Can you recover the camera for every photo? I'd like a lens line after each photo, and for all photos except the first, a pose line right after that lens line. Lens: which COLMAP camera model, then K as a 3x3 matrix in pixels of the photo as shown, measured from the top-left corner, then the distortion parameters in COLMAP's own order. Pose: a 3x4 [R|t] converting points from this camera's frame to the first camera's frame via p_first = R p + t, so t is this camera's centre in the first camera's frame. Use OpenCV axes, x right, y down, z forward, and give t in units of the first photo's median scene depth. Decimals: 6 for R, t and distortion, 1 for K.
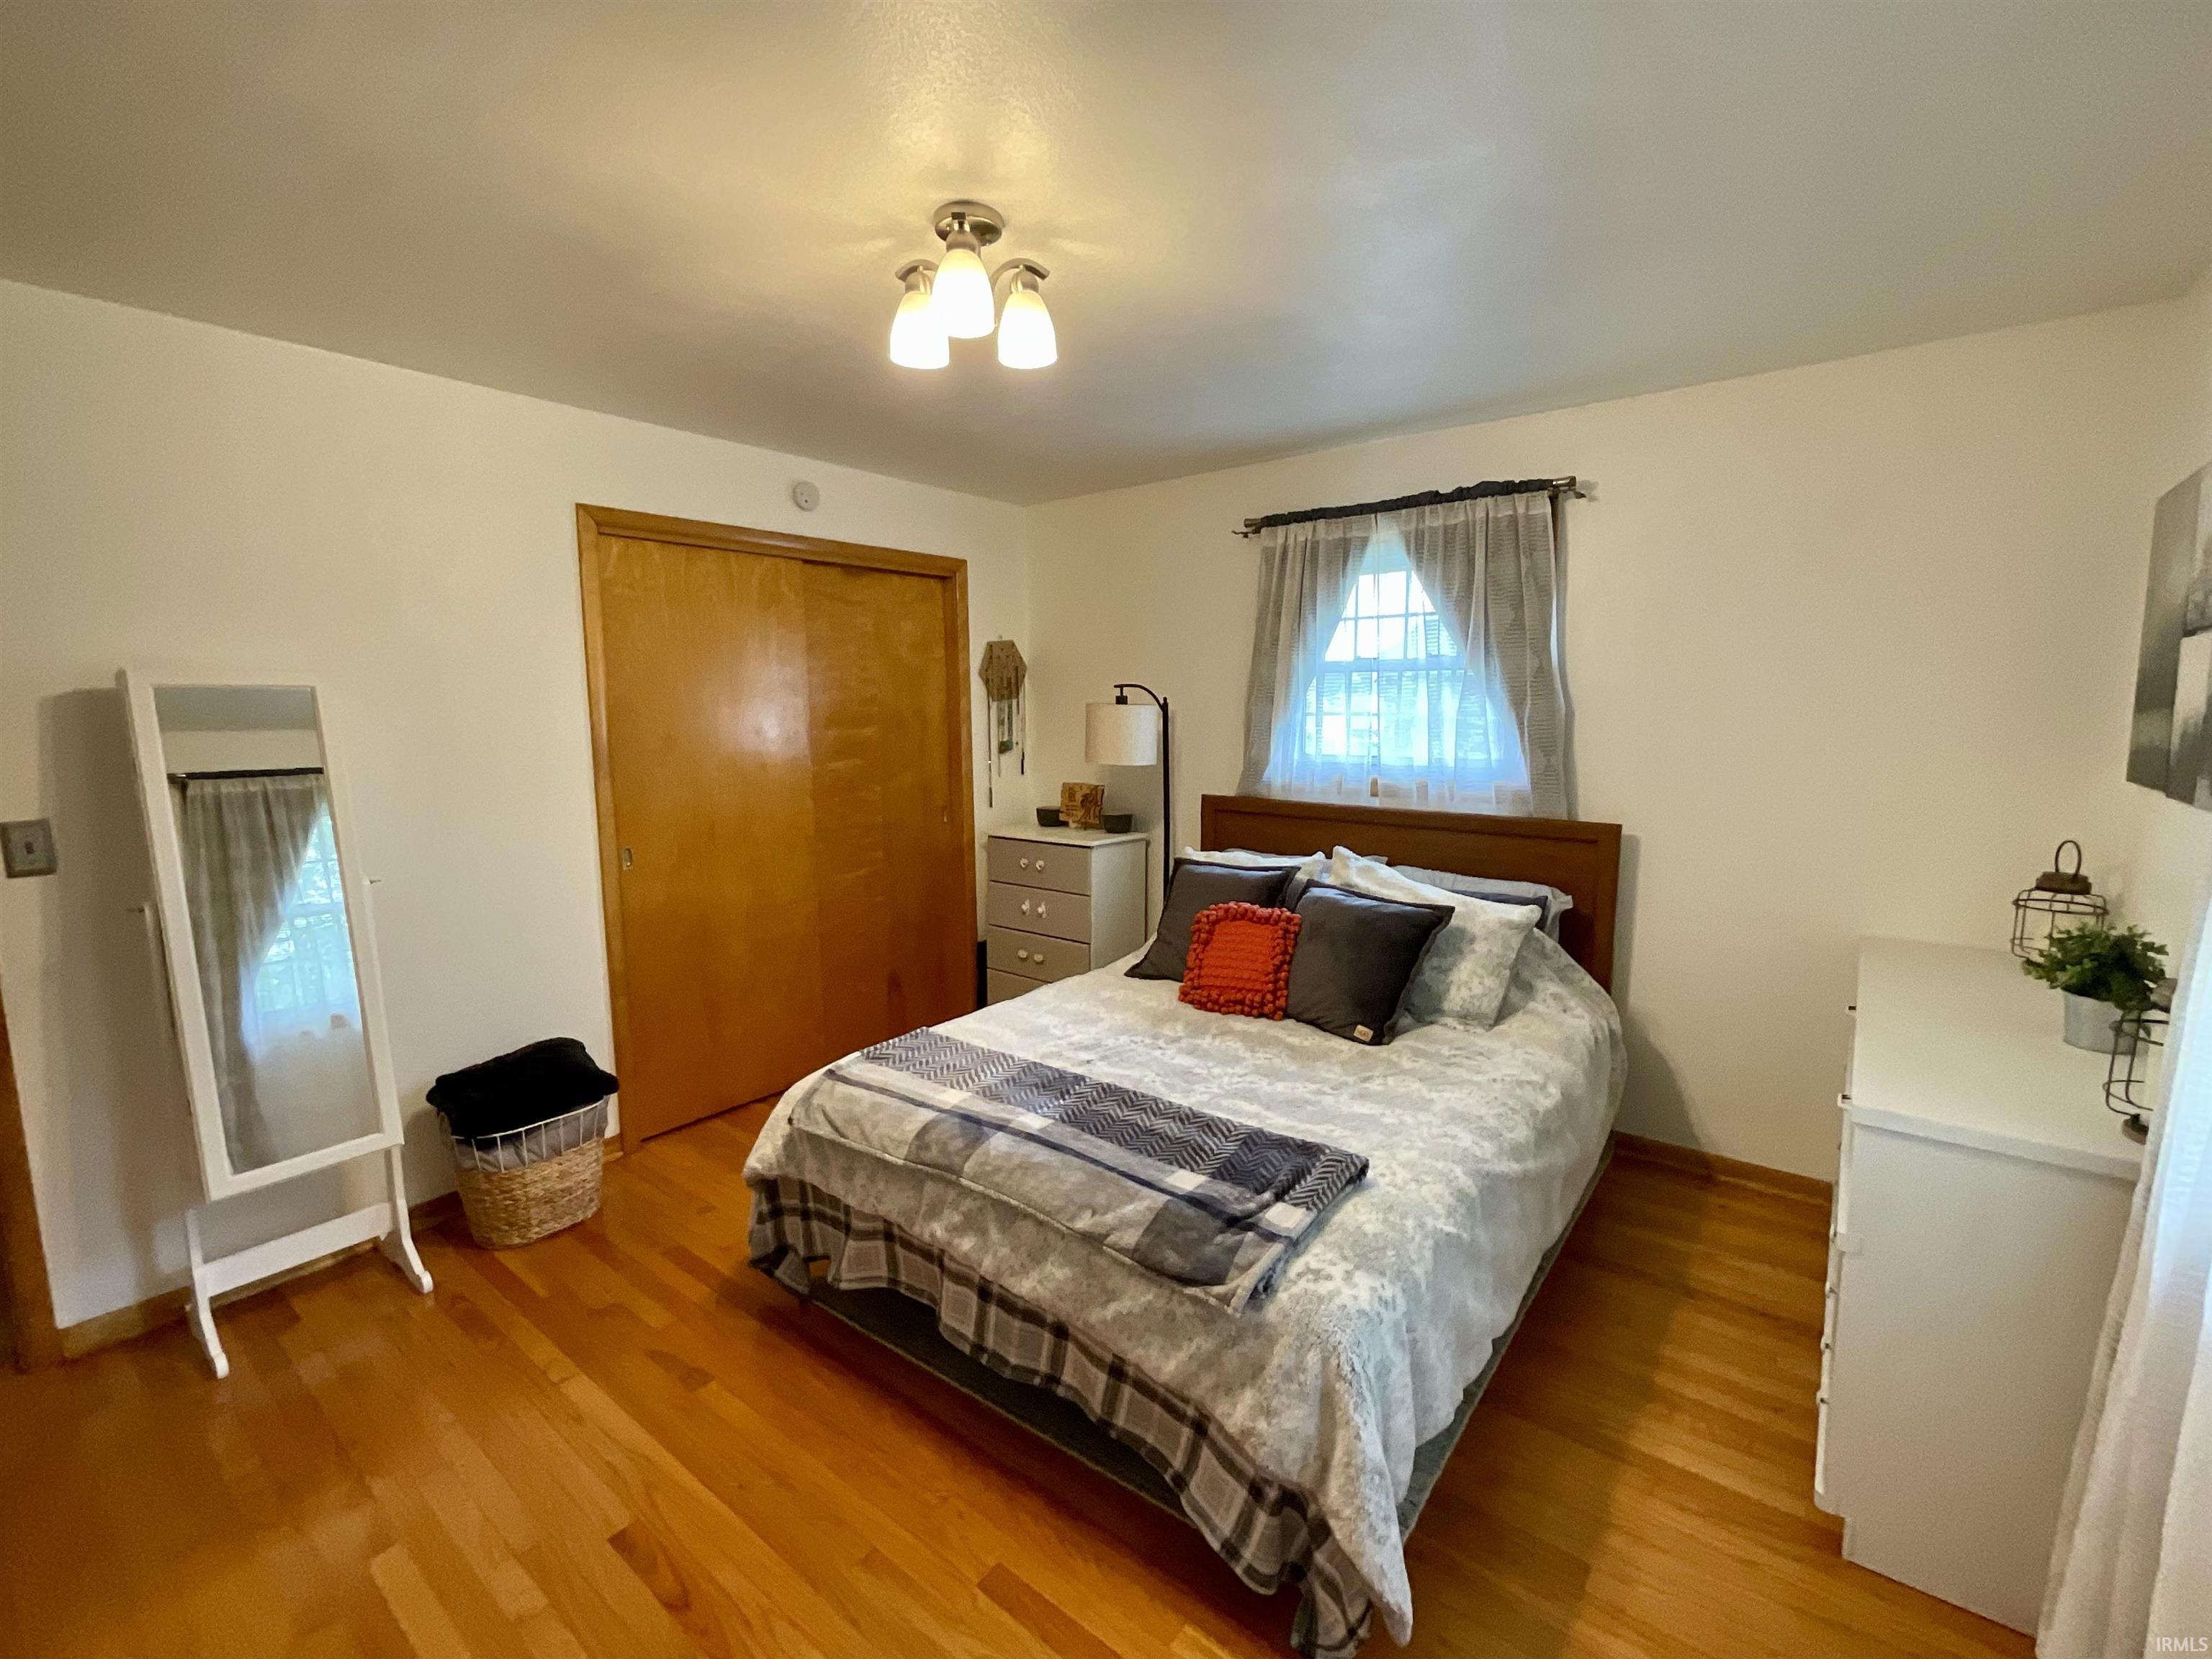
lens RADIAL K [[971.2, 0, 1107.9], [0, 971.2, 826.7], [0, 0, 1]] dist [-0.012163, 0.007675]
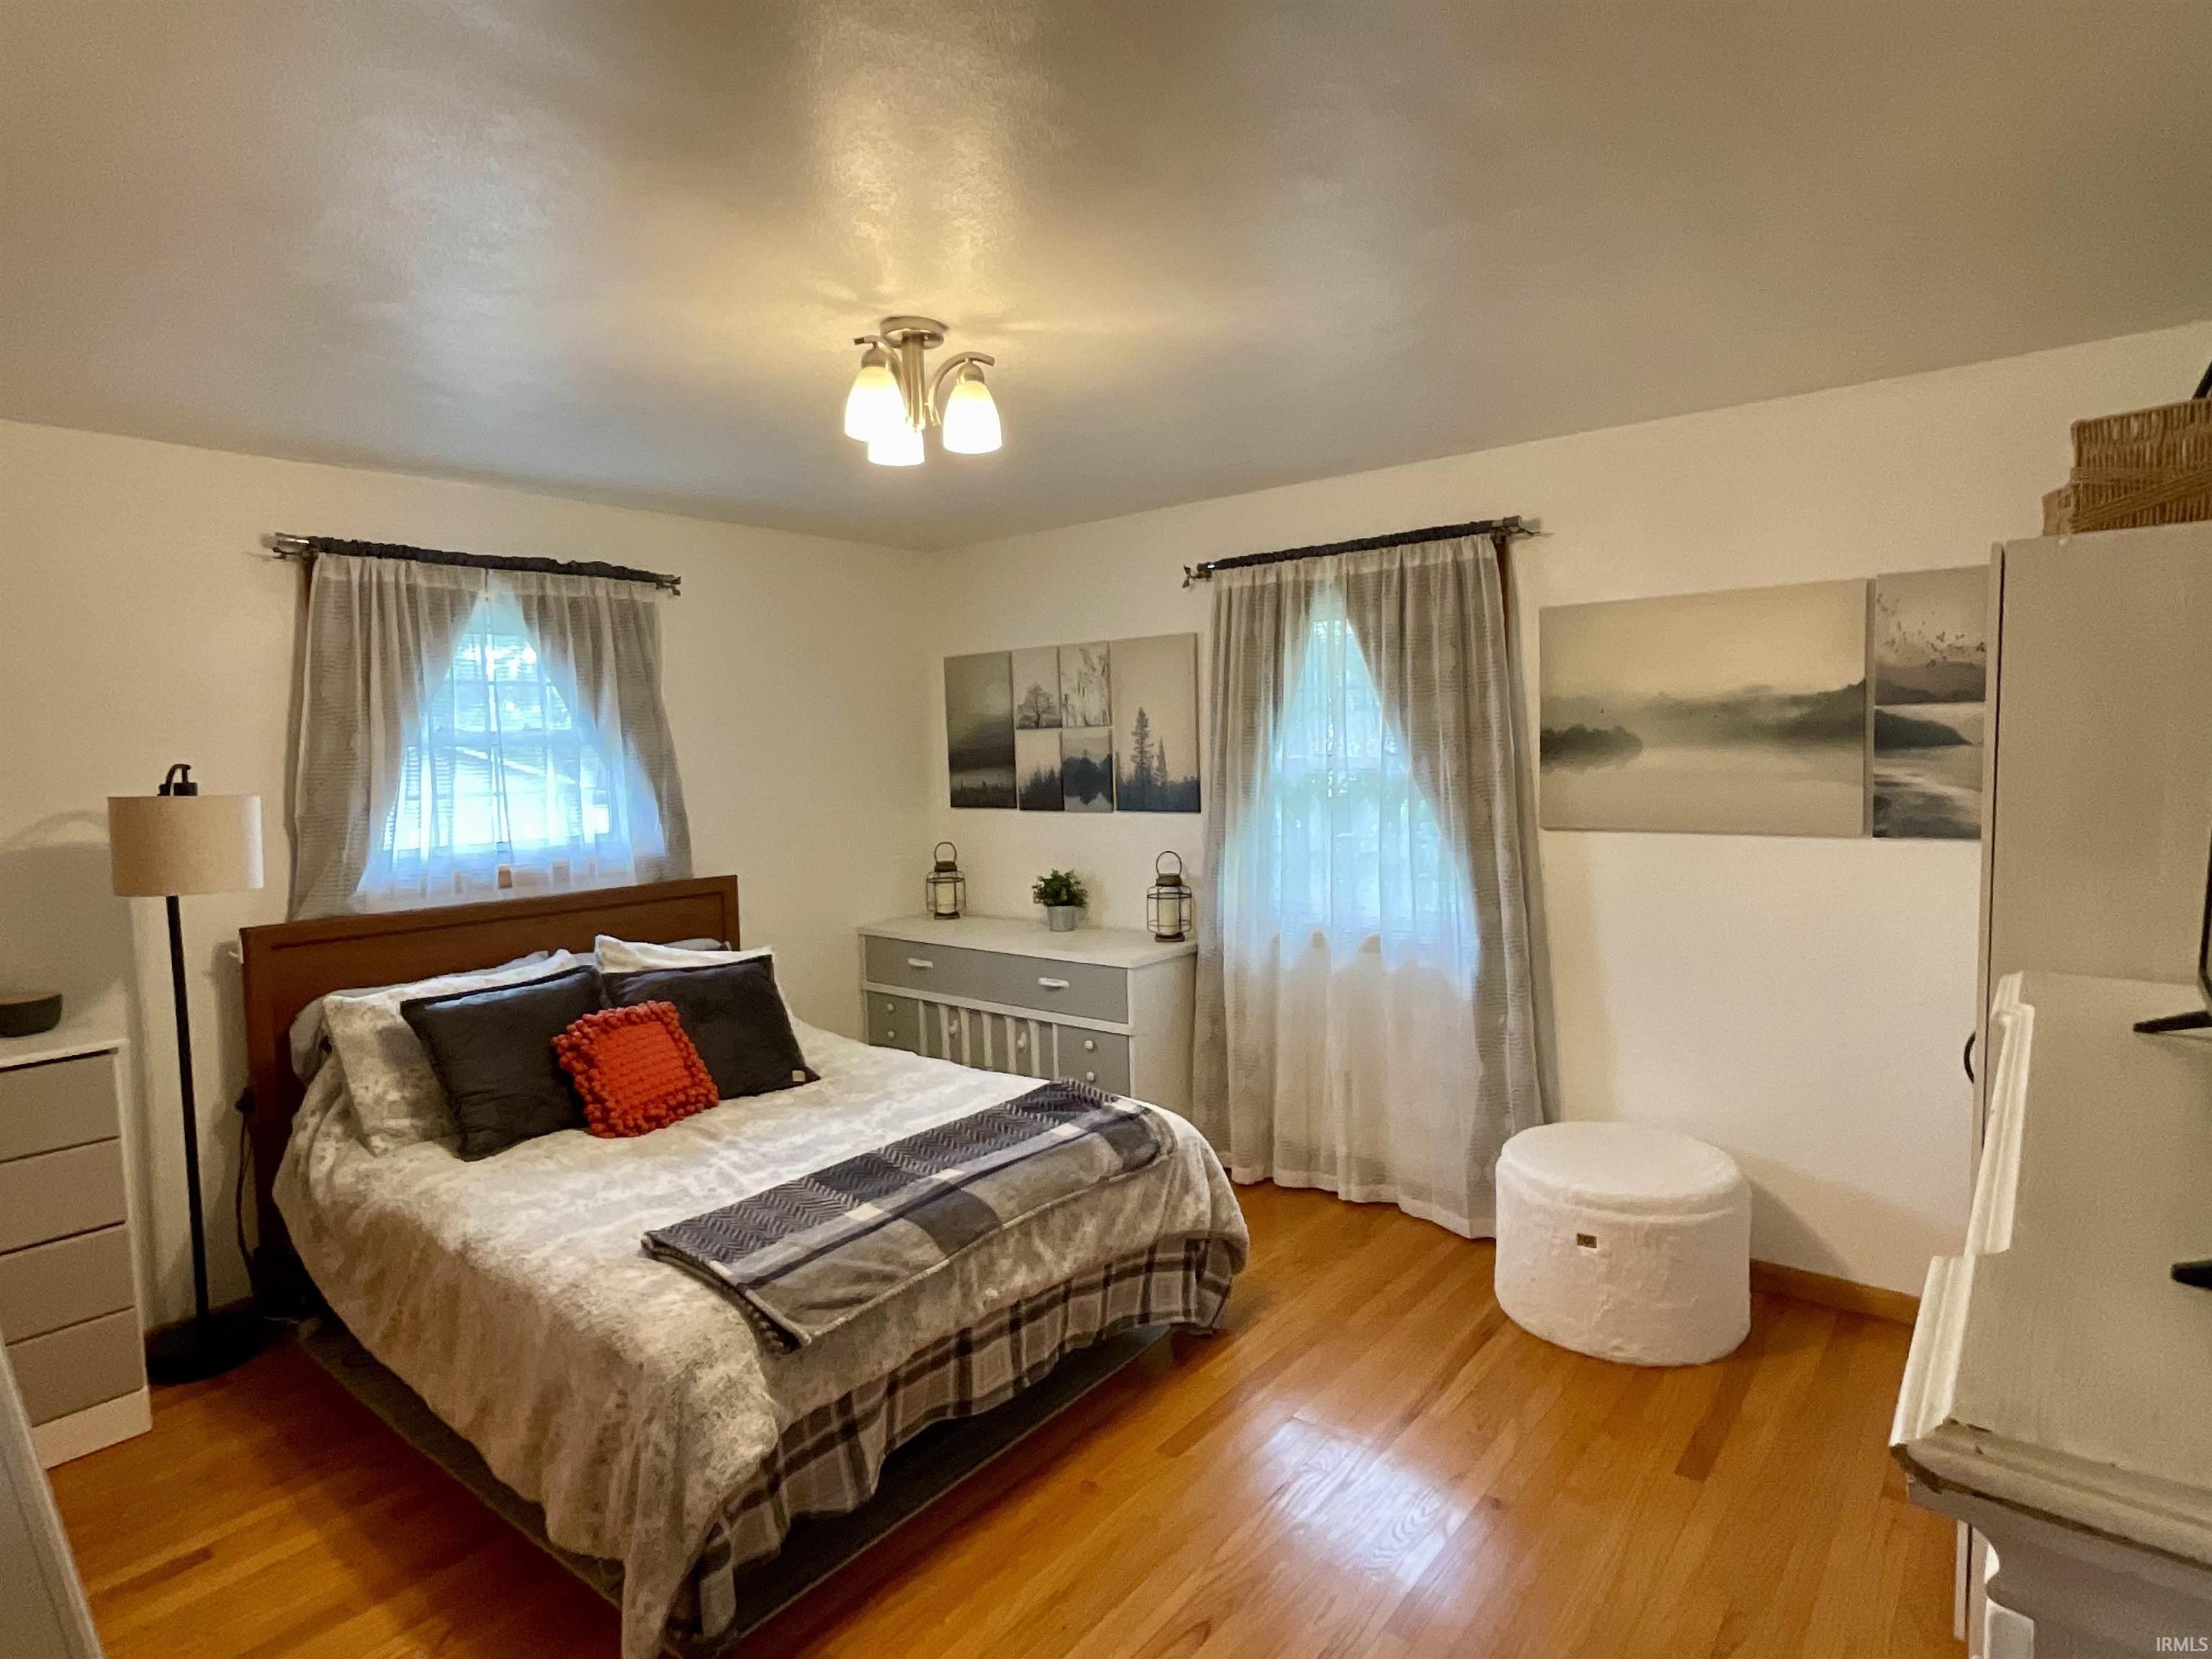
lens RADIAL K [[1179.4, 0, 1105.4], [0, 1179.4, 823.2], [0, 0, 1]] dist [-0.028030, 0.024342]
pose [[0.009097, -0.062566, 0.997999, -0.927330], [0.154694, 0.986114, 0.060411, -0.083414], [-0.987921, 0.153835, 0.018649, 0.533270]]
